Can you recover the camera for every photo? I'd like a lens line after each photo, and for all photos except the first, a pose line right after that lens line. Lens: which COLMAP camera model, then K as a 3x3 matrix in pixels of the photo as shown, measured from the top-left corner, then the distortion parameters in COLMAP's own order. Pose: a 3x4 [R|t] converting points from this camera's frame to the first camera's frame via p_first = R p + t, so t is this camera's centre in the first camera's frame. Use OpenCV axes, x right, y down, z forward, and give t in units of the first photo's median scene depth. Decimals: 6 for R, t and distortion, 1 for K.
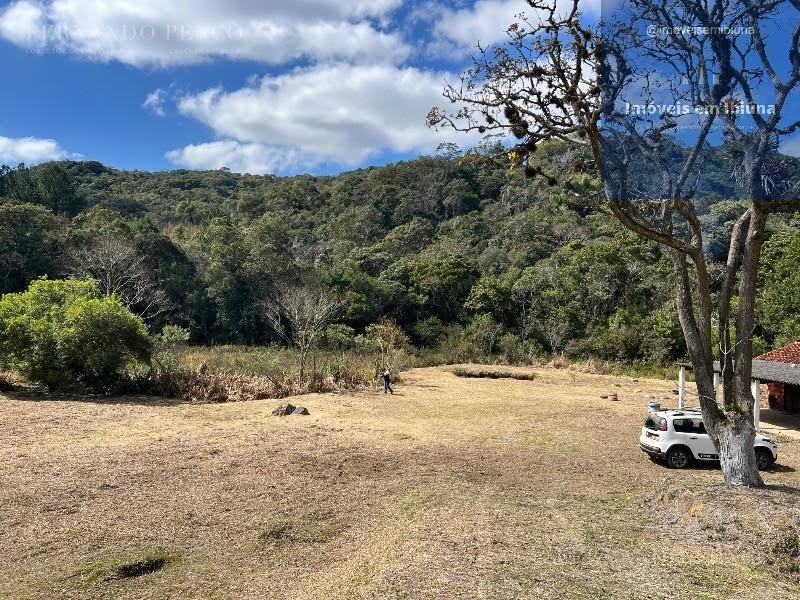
lens RADIAL K [[601.9, 0, 394.8], [0, 601.9, 298.5], [0, 0, 1]] dist [0.075873, -0.081481]
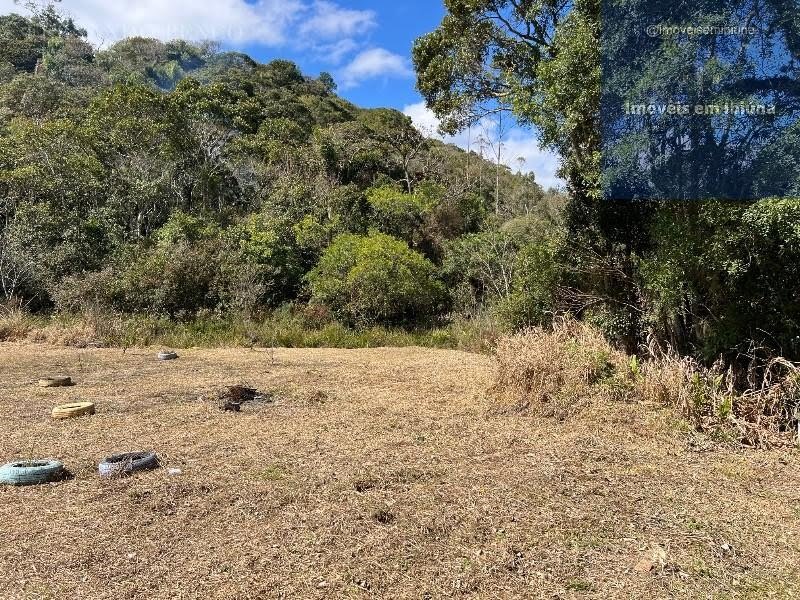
lens RADIAL K [[601.9, 0, 395.5], [0, 601.9, 288.2], [0, 0, 1]] dist [0.075873, -0.081481]
pose [[0.829424, -0.017690, 0.558339, 0.314423], [0.002679, 0.999613, 0.027692, 0.086363], [-0.558613, -0.021472, 0.829150, 0.643198]]
